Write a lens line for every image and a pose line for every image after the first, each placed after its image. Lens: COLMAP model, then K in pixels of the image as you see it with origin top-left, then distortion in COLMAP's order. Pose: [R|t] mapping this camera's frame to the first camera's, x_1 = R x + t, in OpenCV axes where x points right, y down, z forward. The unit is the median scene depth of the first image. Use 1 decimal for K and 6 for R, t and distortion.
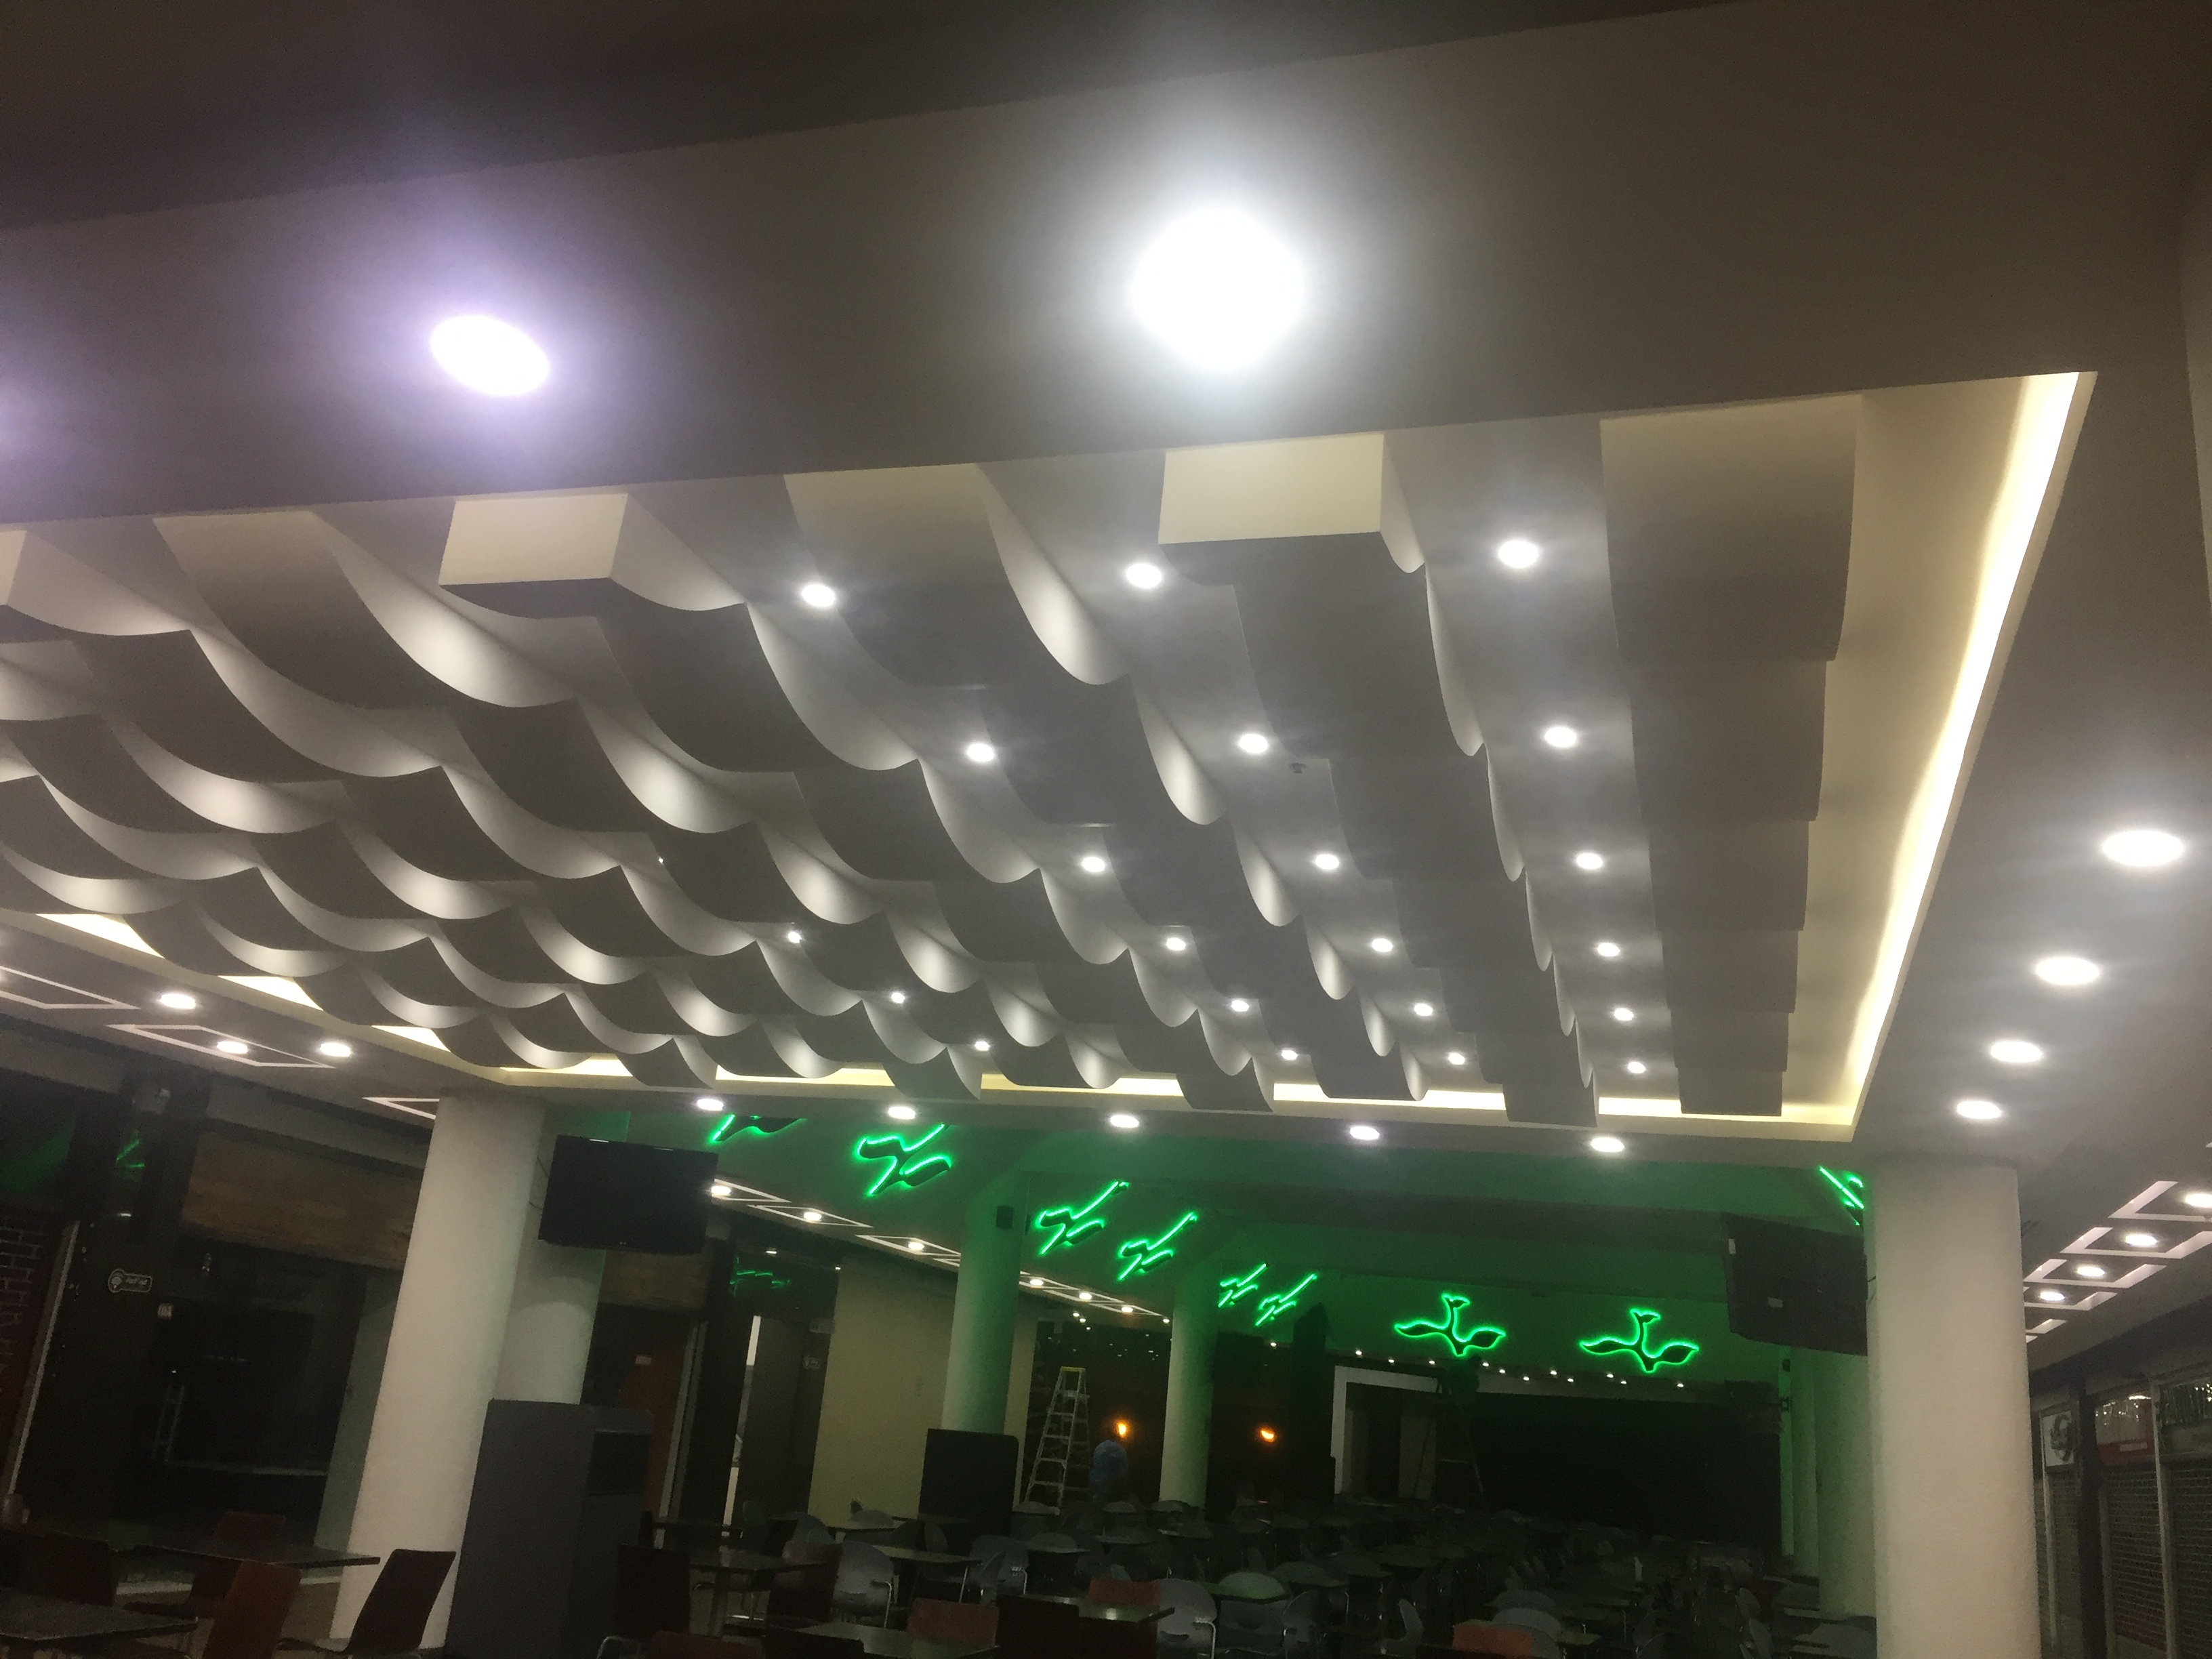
lens RADIAL K [[1911.2, 0, 1106.0], [0, 1911.2, 829.5], [0, 0, 1]] dist [0.097030, -0.133329]
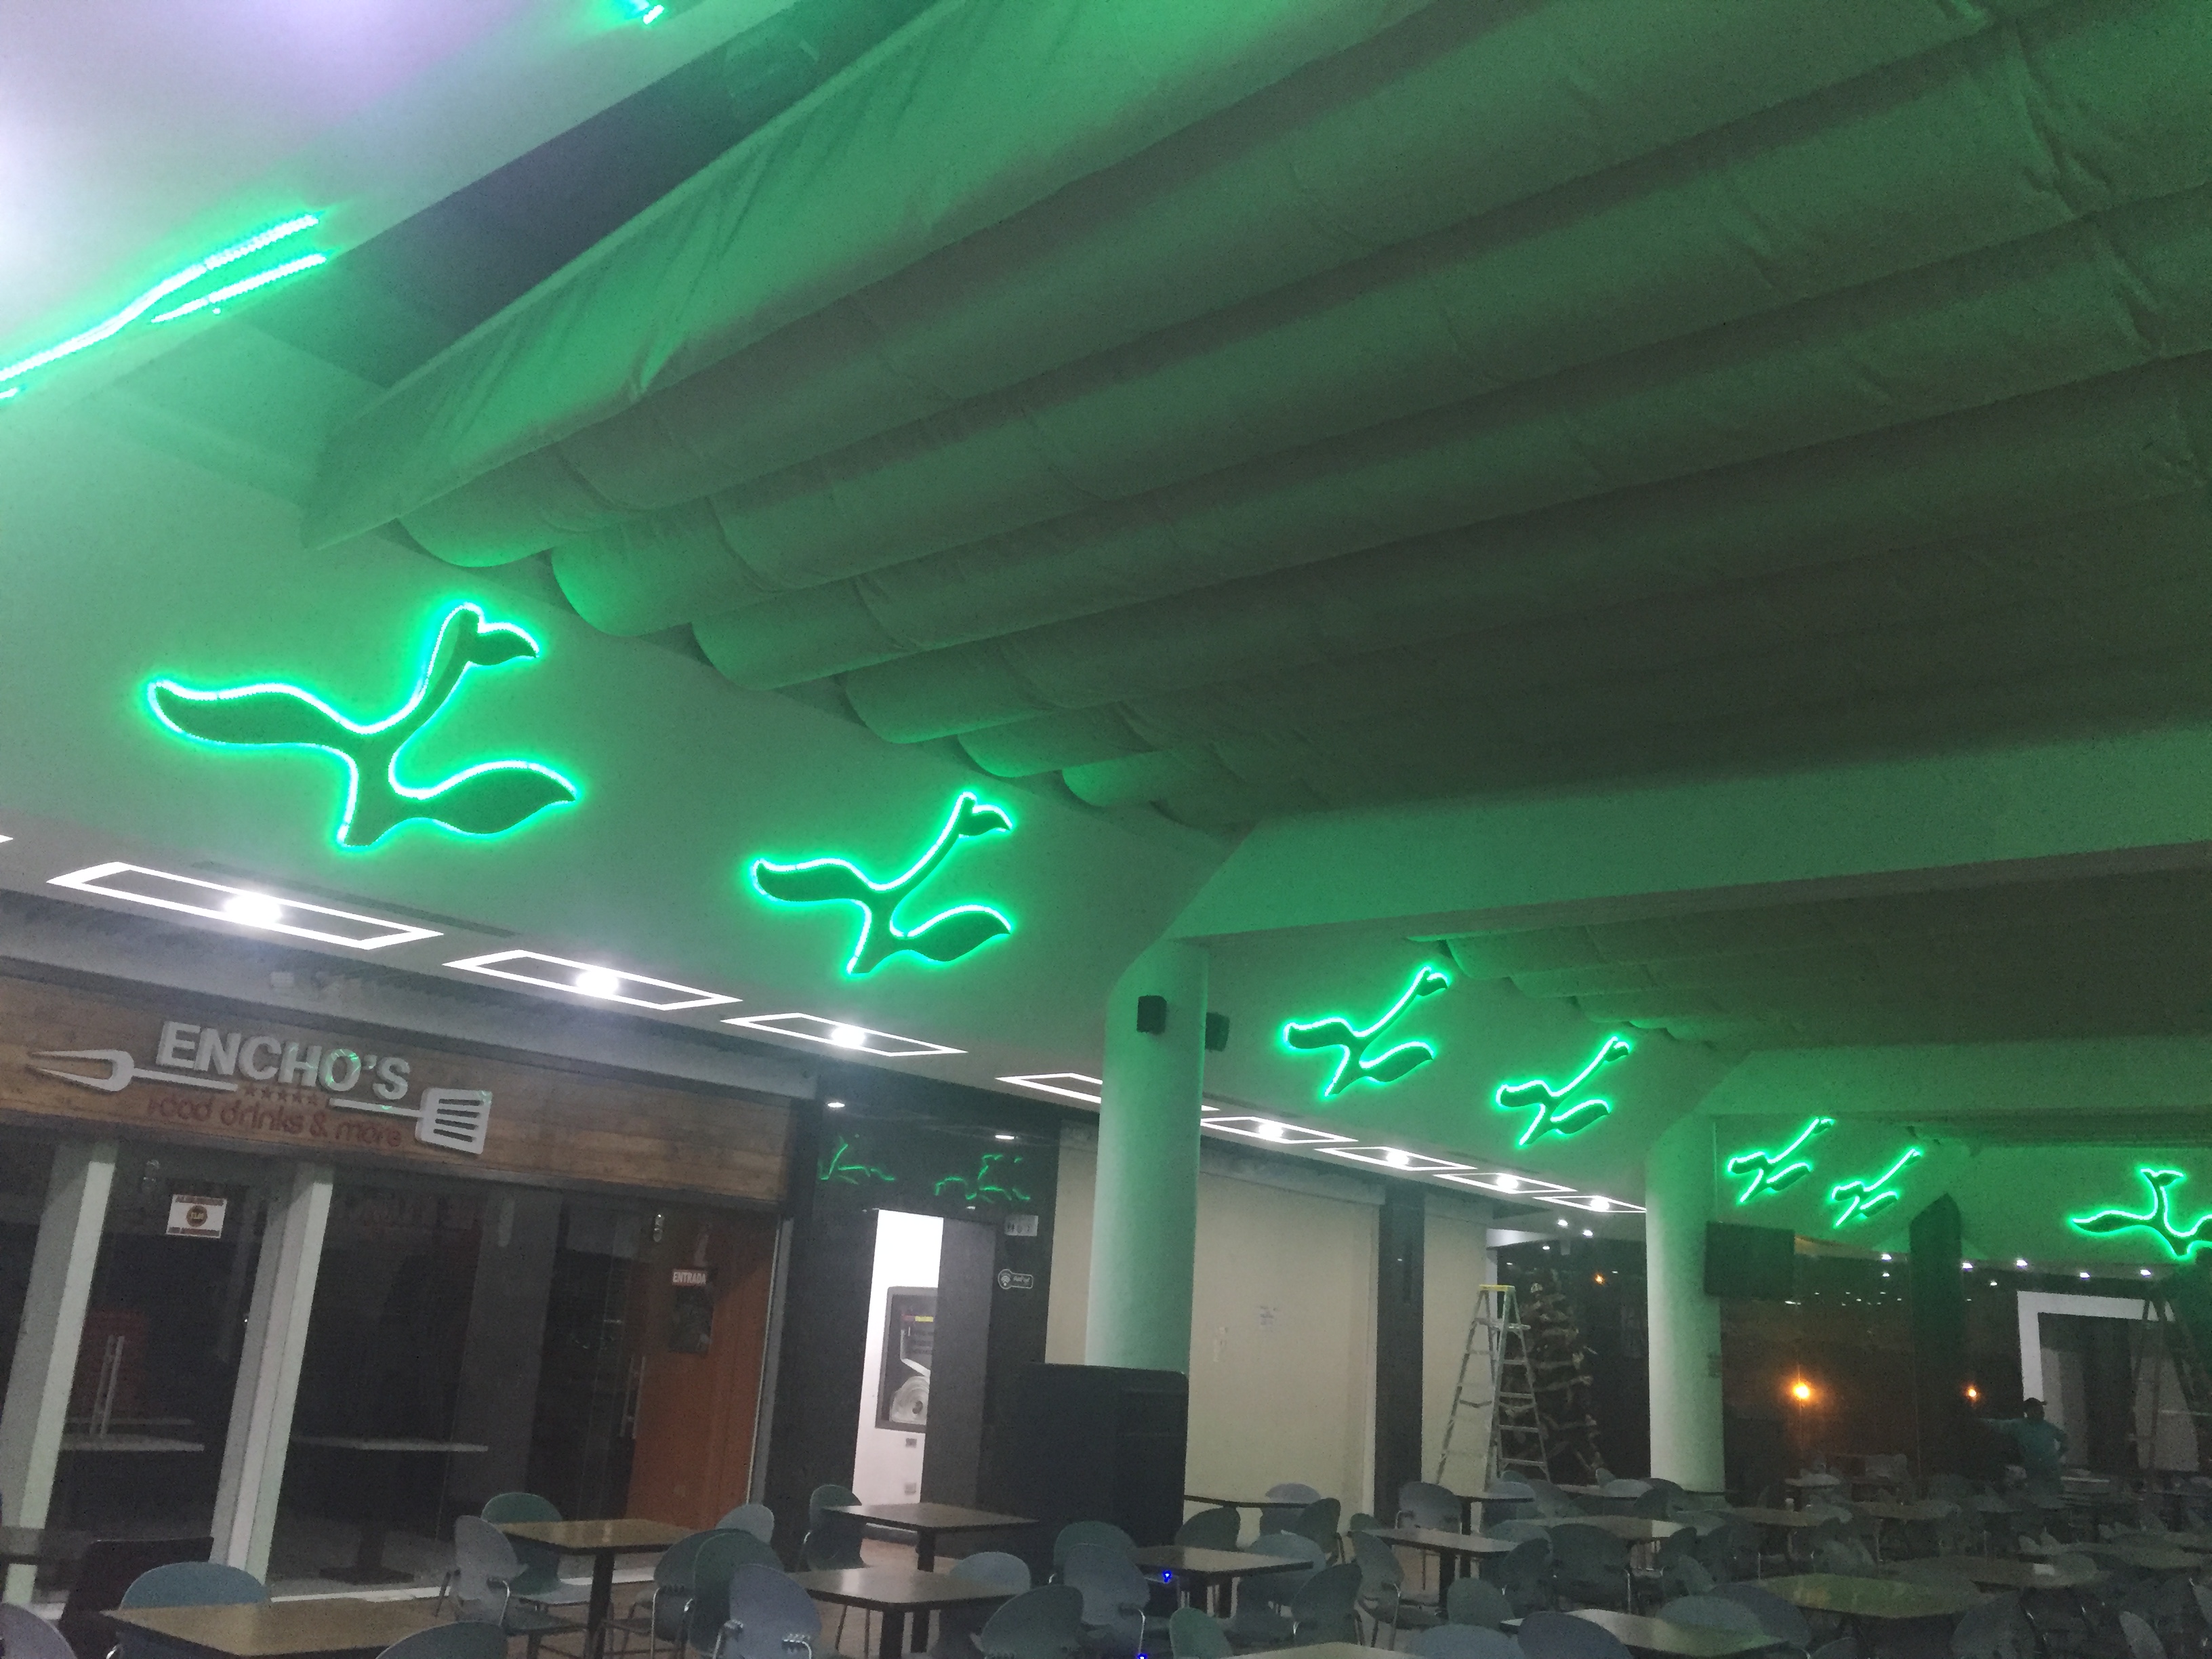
lens RADIAL K [[1911.2, 0, 1106.0], [0, 1911.2, 829.5], [0, 0, 1]] dist [0.097030, -0.133329]
pose [[0.932802, -0.125171, -0.337954, 0.082504], [0.129180, 0.991563, -0.010696, 0.085559], [0.336442, -0.033679, 0.941102, 0.248485]]
